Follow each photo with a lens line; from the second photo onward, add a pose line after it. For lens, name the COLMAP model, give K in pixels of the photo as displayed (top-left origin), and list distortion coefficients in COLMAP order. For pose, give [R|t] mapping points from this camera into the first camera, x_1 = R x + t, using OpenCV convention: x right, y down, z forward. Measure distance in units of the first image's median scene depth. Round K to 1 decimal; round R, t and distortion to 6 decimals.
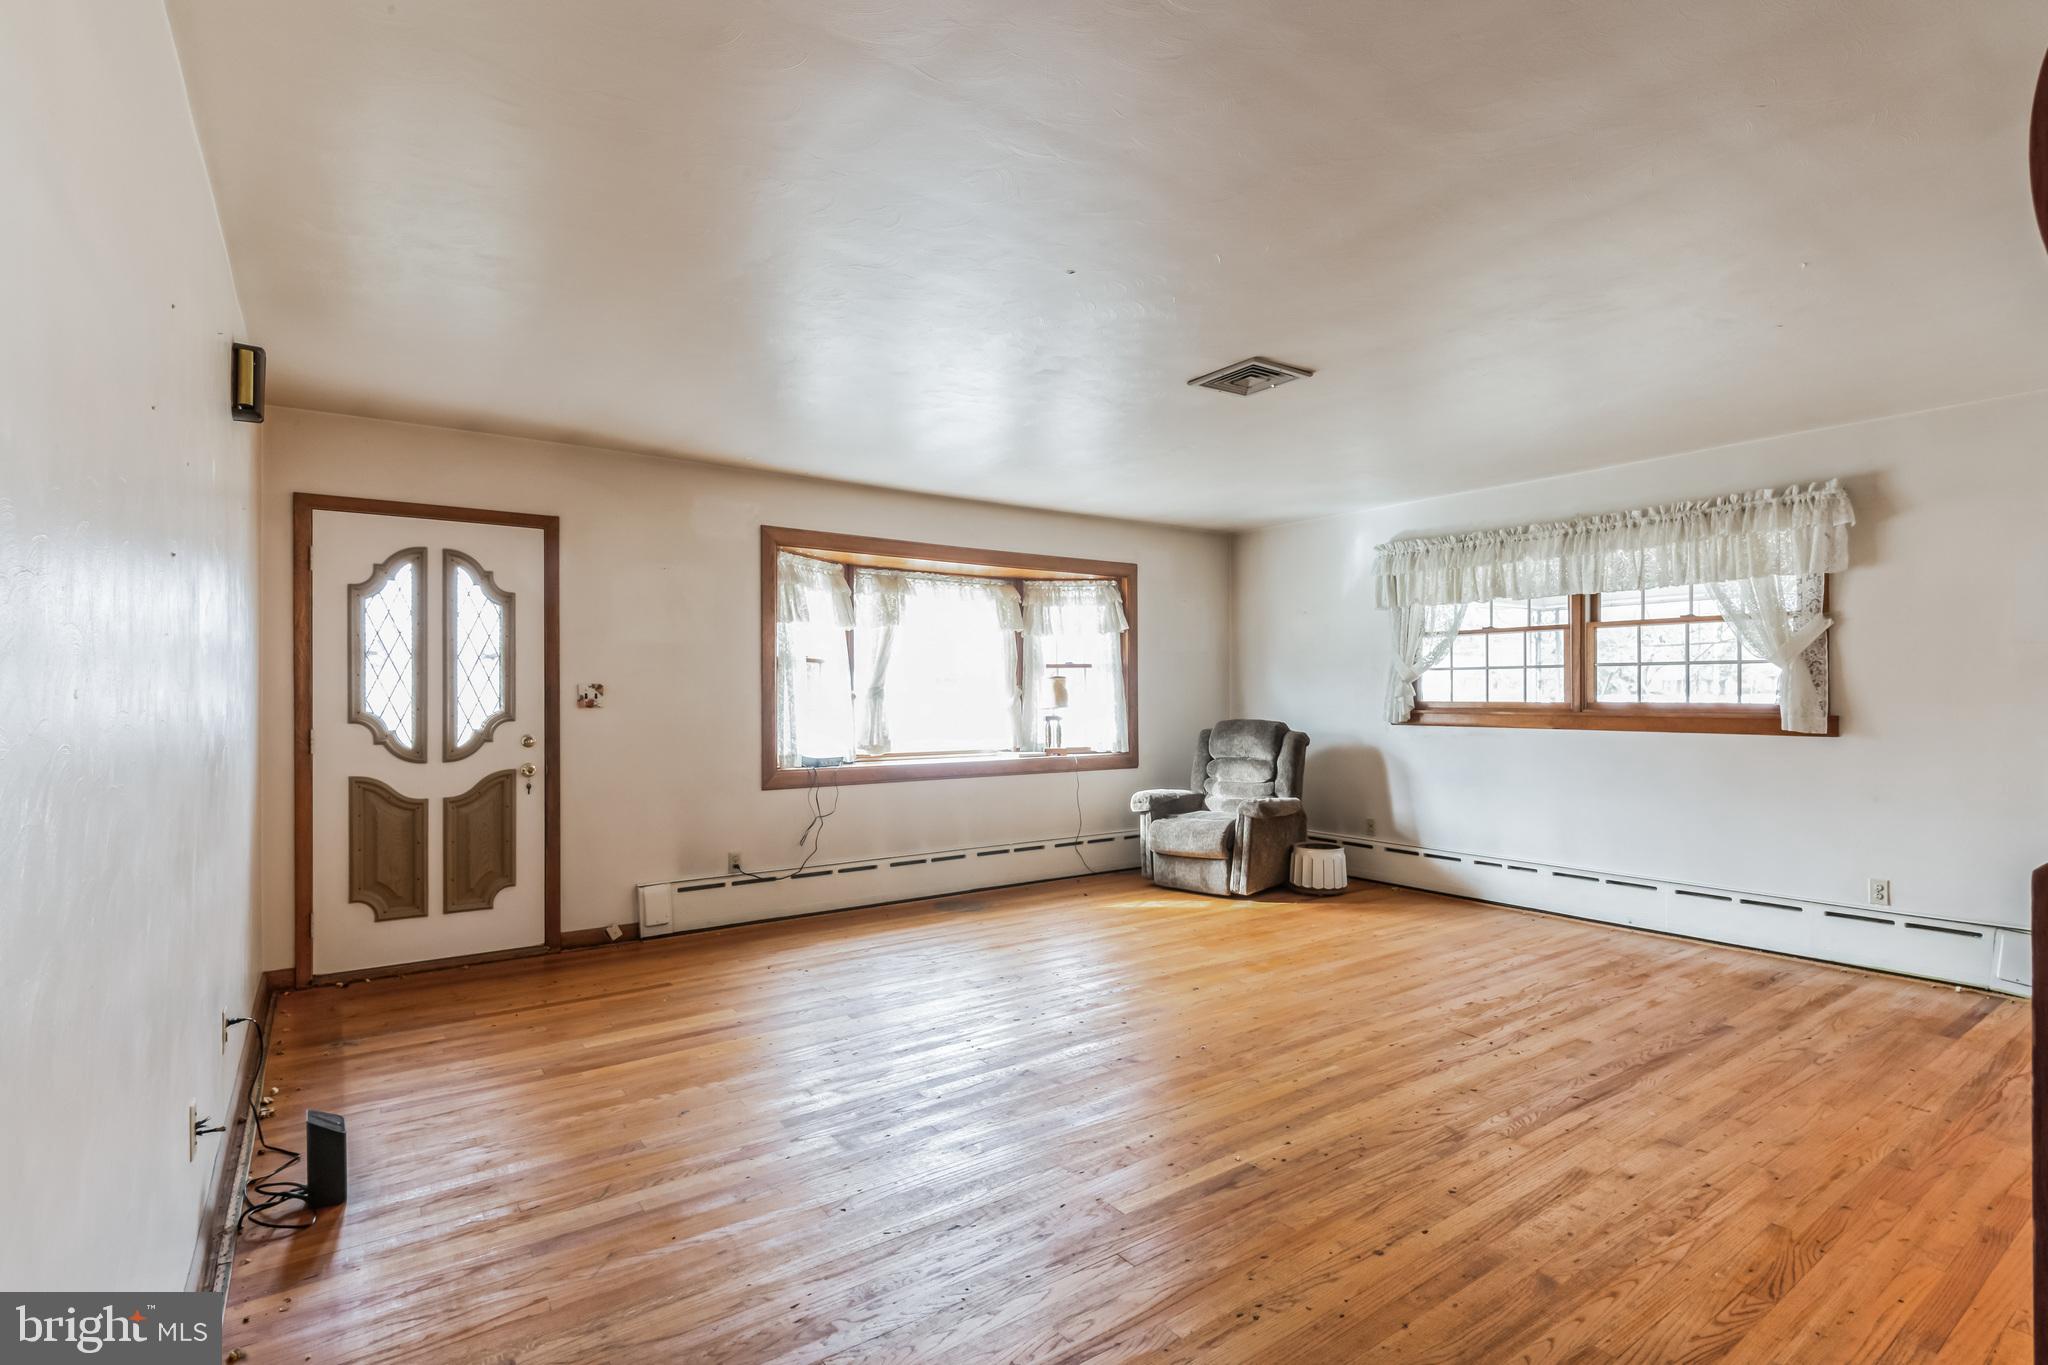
lens RADIAL K [[969.9, 0, 1016.1], [0, 969.9, 693.2], [0, 0, 1]] dist [0.011861, -0.009870]
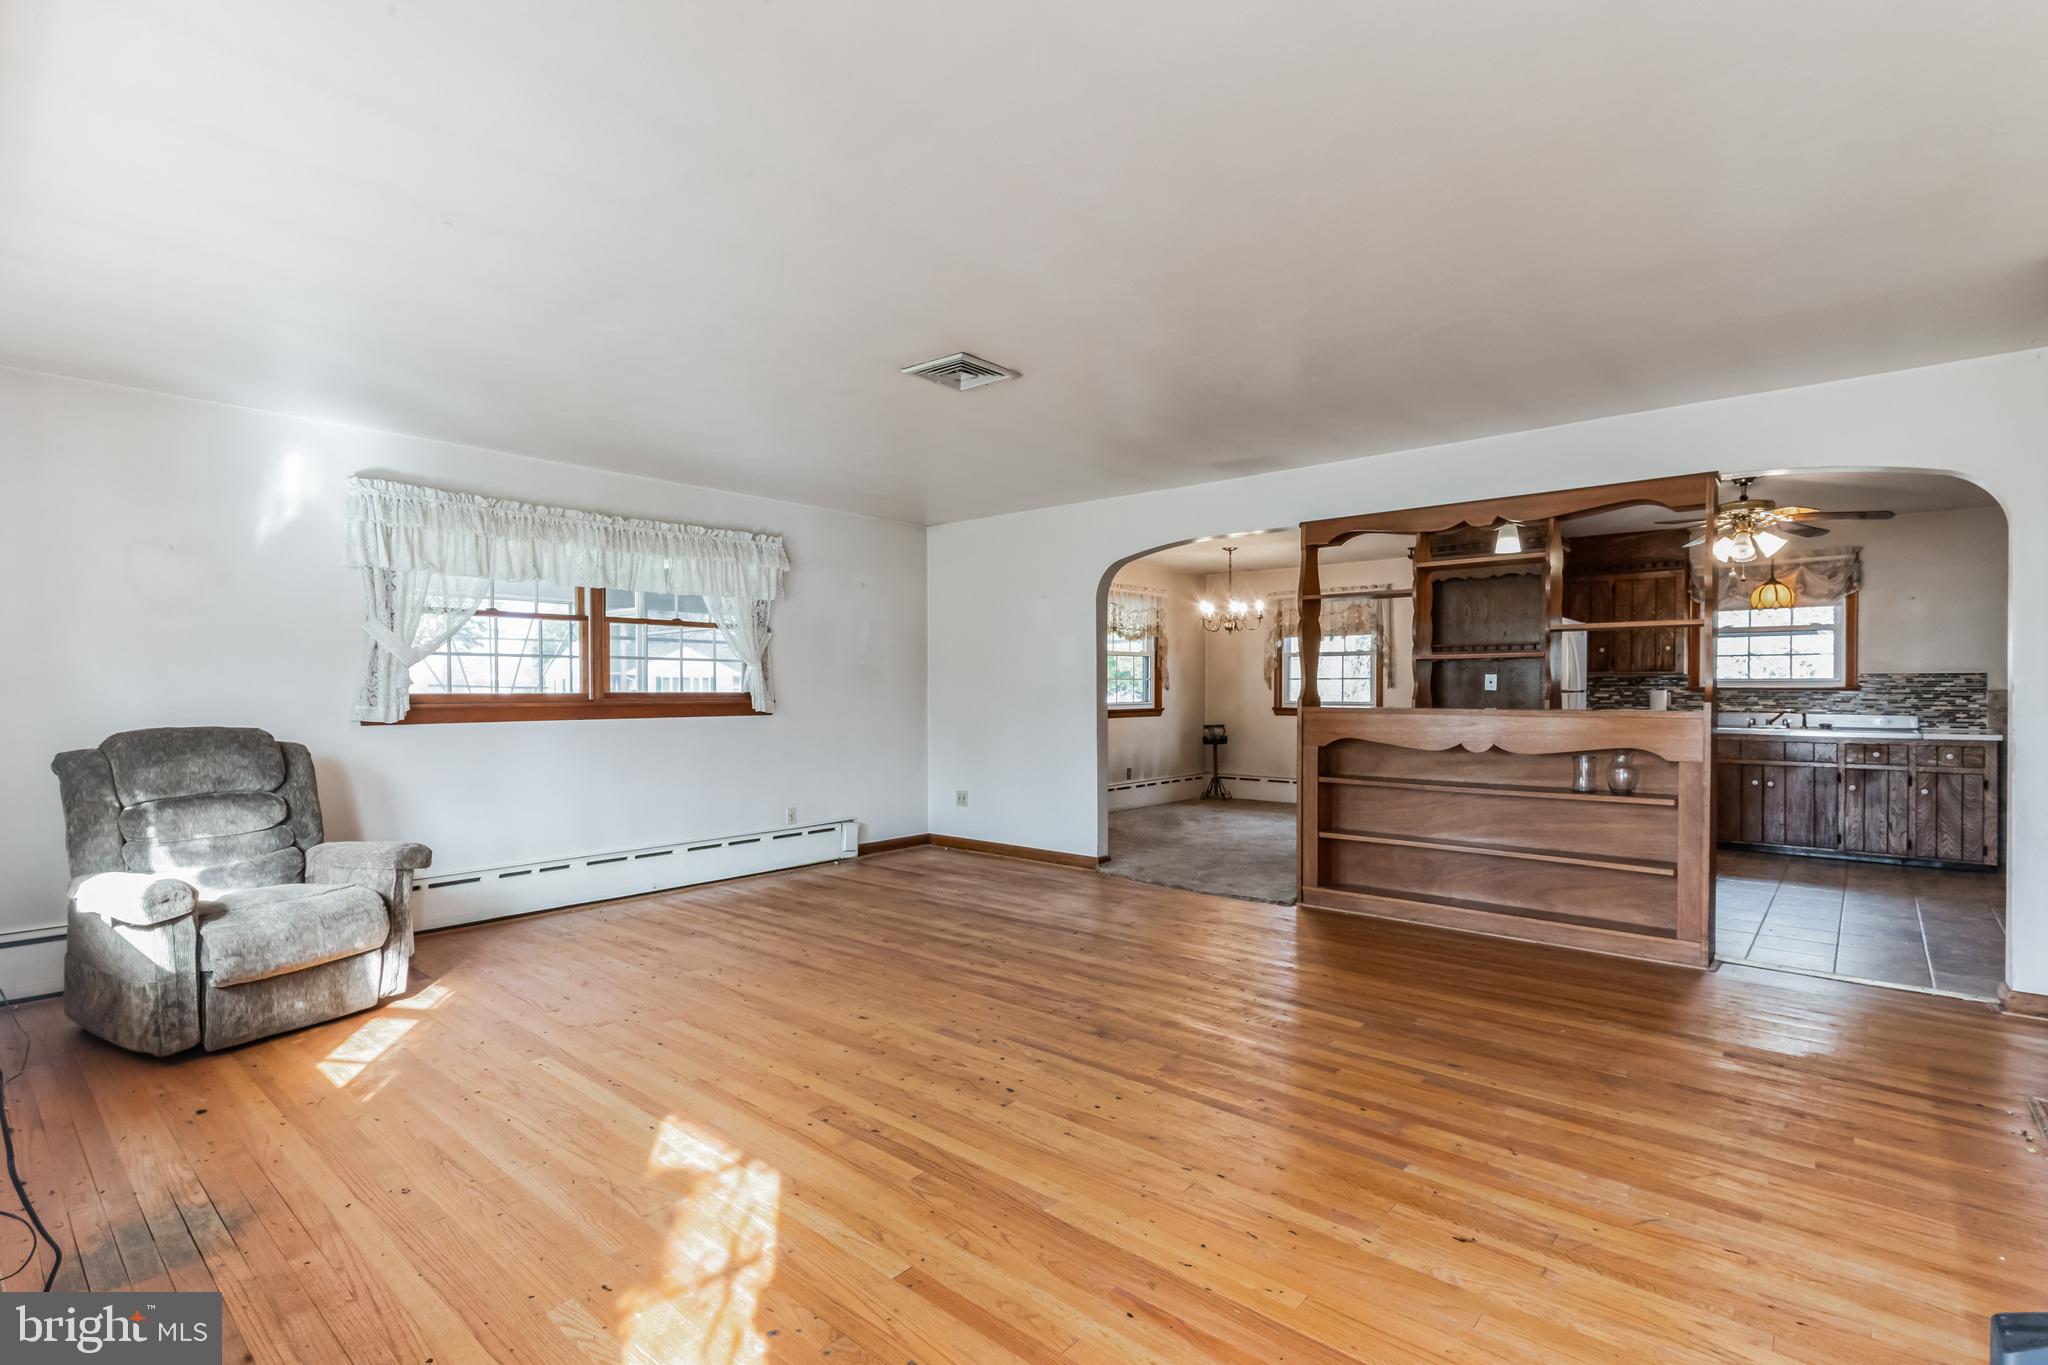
lens RADIAL K [[969.9, 0, 1027.7], [0, 969.9, 696.4], [0, 0, 1]] dist [0.011861, -0.009870]
pose [[-0.247889, -0.006987, 0.968763, -0.539955], [-0.000858, 0.999975, 0.006992, 0.006499], [-0.968788, 0.000902, -0.247888, 0.831454]]
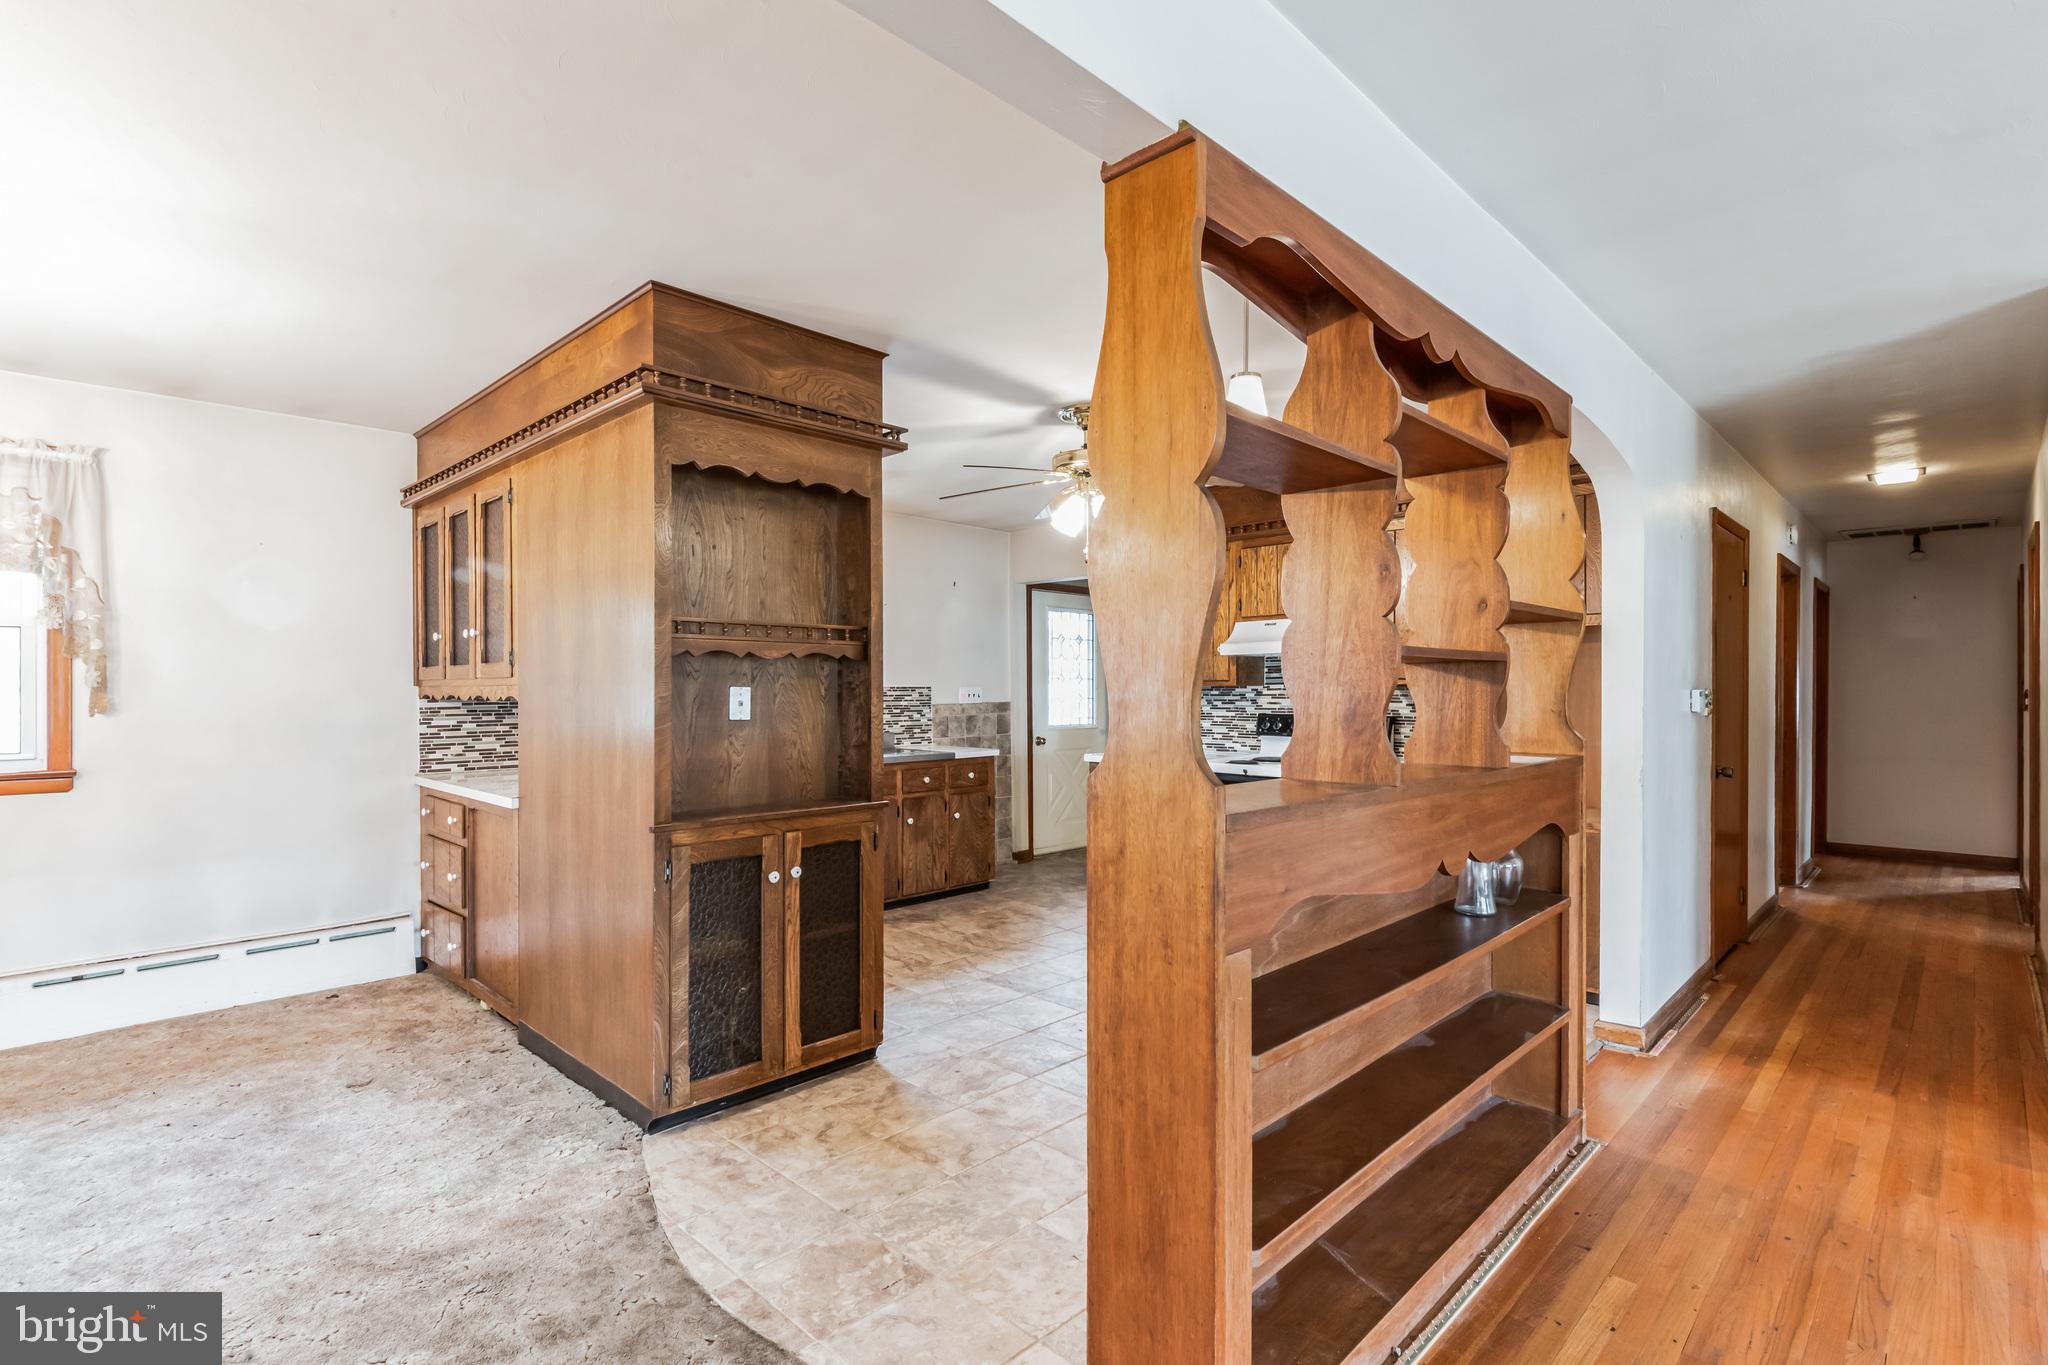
lens RADIAL K [[969.9, 0, 1019.1], [0, 969.9, 689.8], [0, 0, 1]] dist [0.011861, -0.009870]
pose [[-0.982881, 0.004736, -0.184180, 0.487391], [0.004908, 0.999988, -0.000474, -0.011009], [0.184176, -0.001370, -0.982892, 0.557728]]
